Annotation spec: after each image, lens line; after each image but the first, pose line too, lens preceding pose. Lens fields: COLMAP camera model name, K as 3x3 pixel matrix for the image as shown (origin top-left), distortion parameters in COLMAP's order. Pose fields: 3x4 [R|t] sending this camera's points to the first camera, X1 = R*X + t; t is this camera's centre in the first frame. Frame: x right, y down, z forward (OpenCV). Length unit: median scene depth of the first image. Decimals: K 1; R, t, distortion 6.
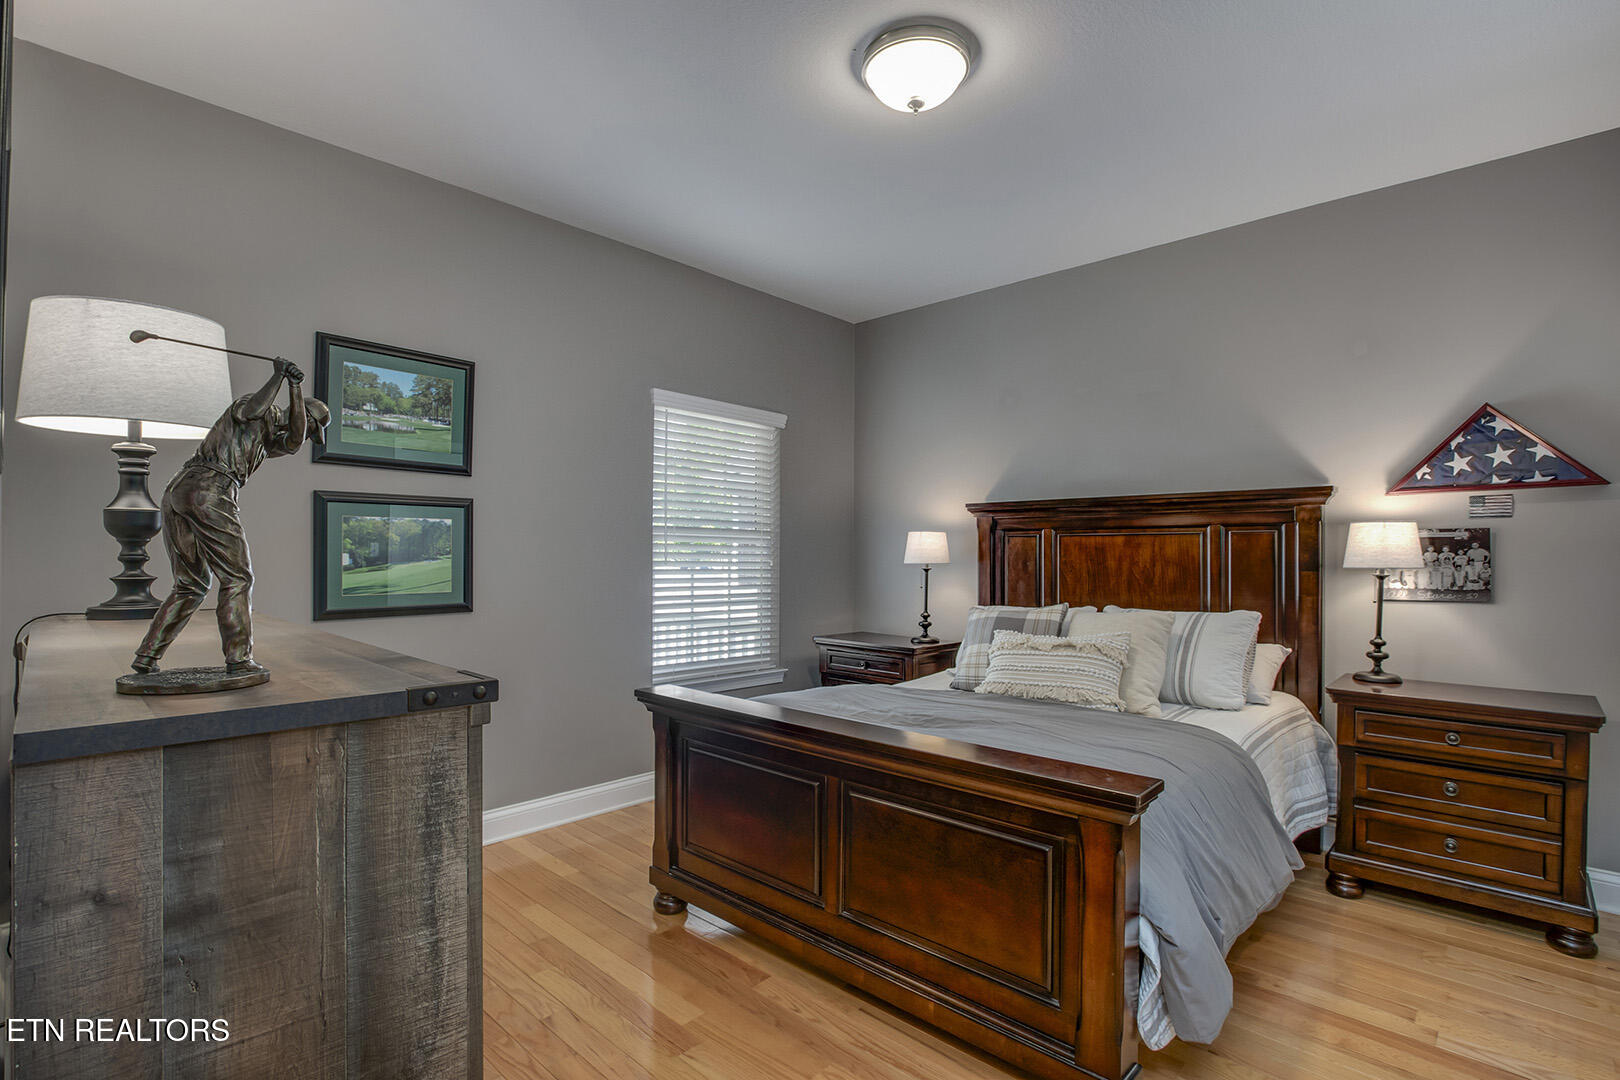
lens RADIAL K [[760.4, 0, 808.1], [0, 760.4, 559.1], [0, 0, 1]] dist [-0.021434, 0.003056]
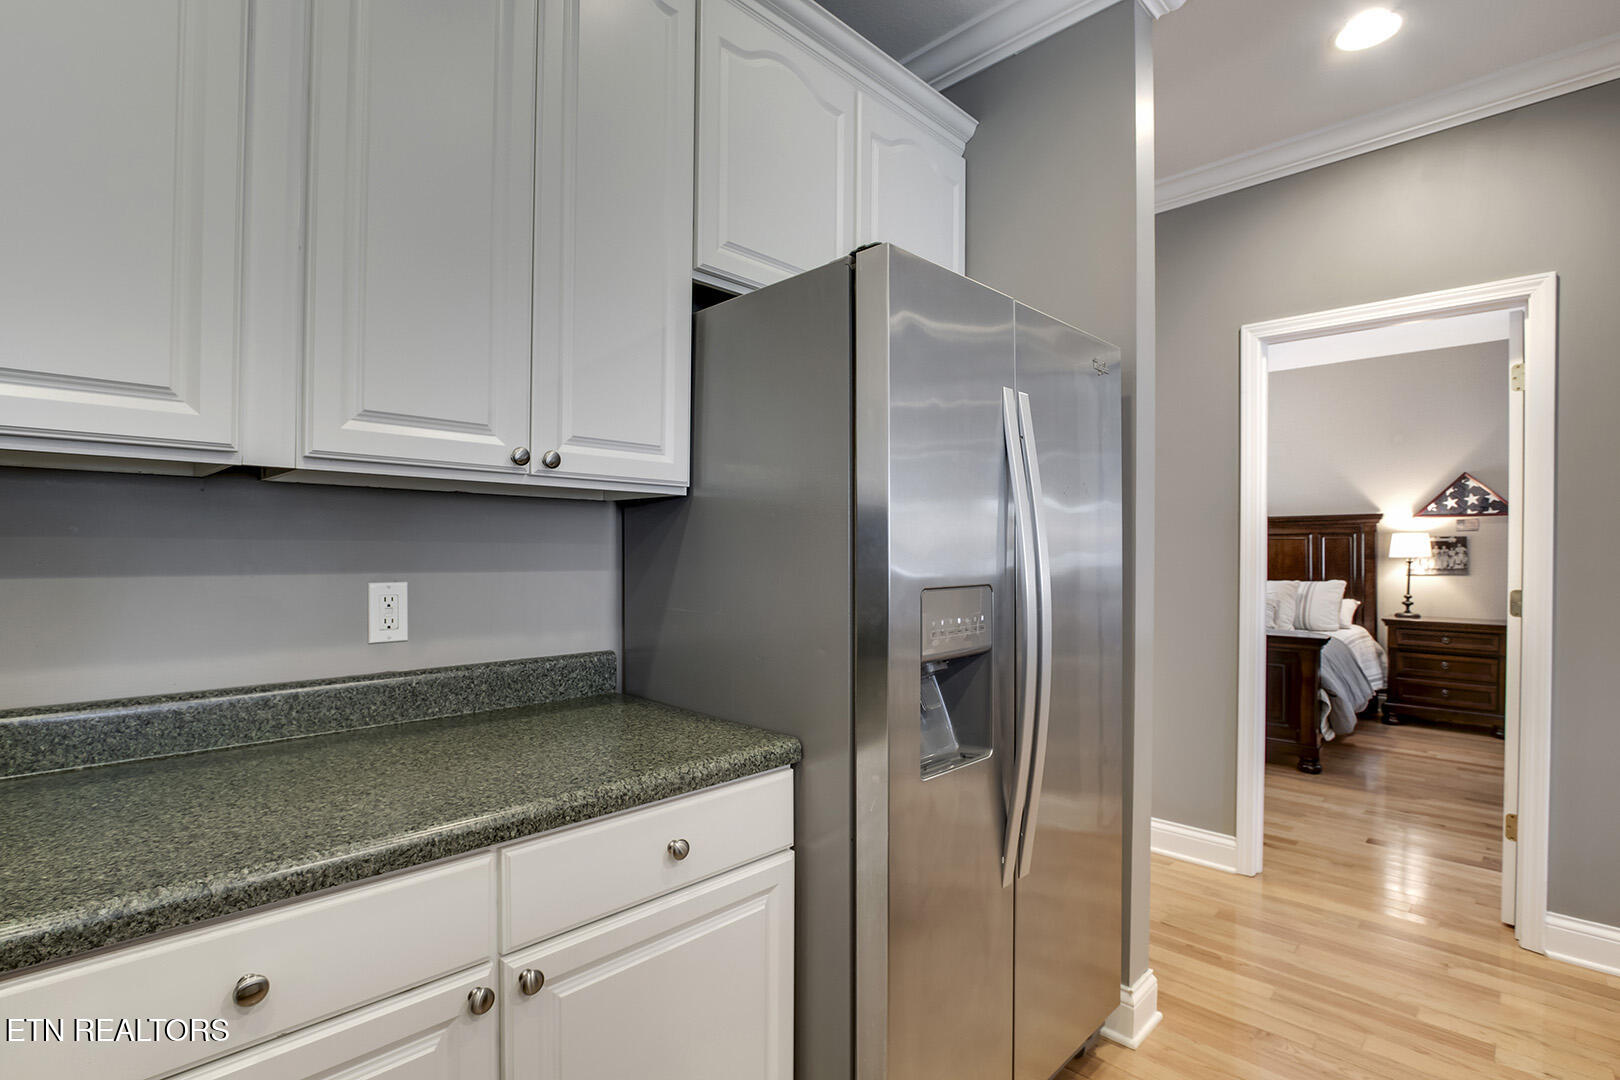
lens RADIAL K [[760.4, 0, 811.3], [0, 760.4, 553.3], [0, 0, 1]] dist [-0.021434, 0.003056]
pose [[0.999879, -0.004586, -0.014852, -0.727408], [0.004593, 0.999989, 0.000432, -0.006644], [0.014850, -0.000501, 0.999890, -0.927948]]
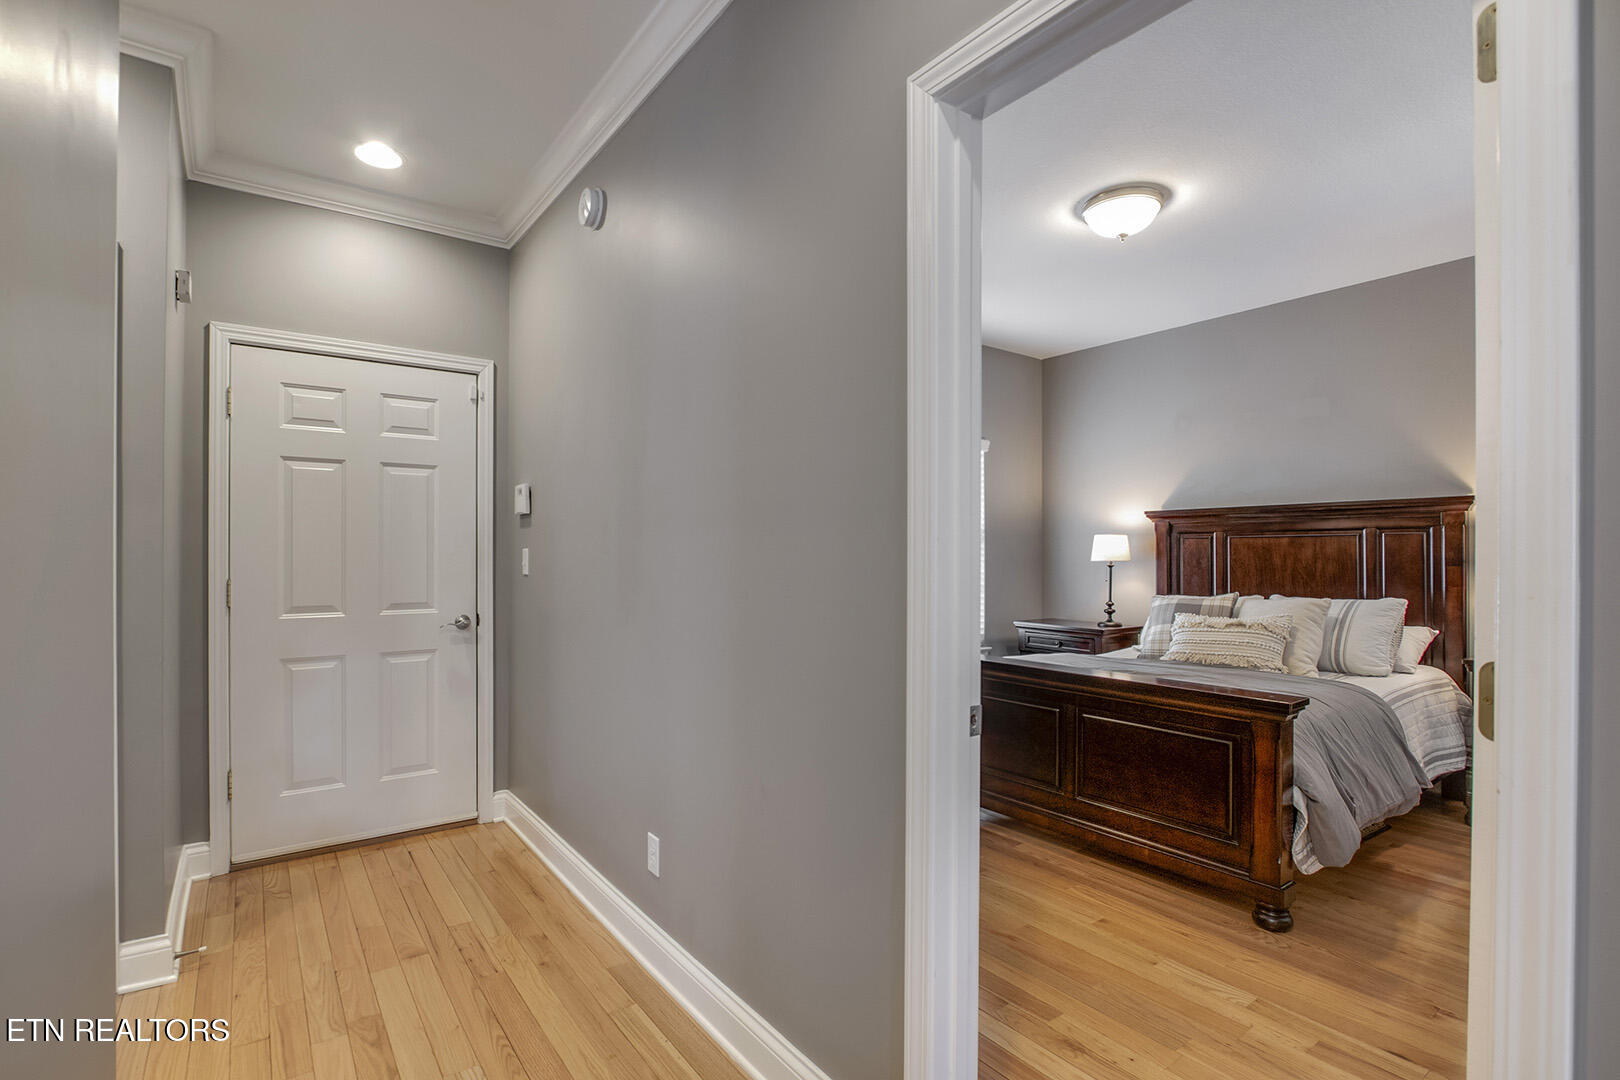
lens RADIAL K [[760.4, 0, 806.2], [0, 760.4, 555.5], [0, 0, 1]] dist [-0.021434, 0.003056]
pose [[0.983469, -0.004201, -0.181027, -0.147520], [0.003624, 0.999987, -0.003518, -0.000782], [0.181040, 0.002804, 0.983472, -0.394182]]
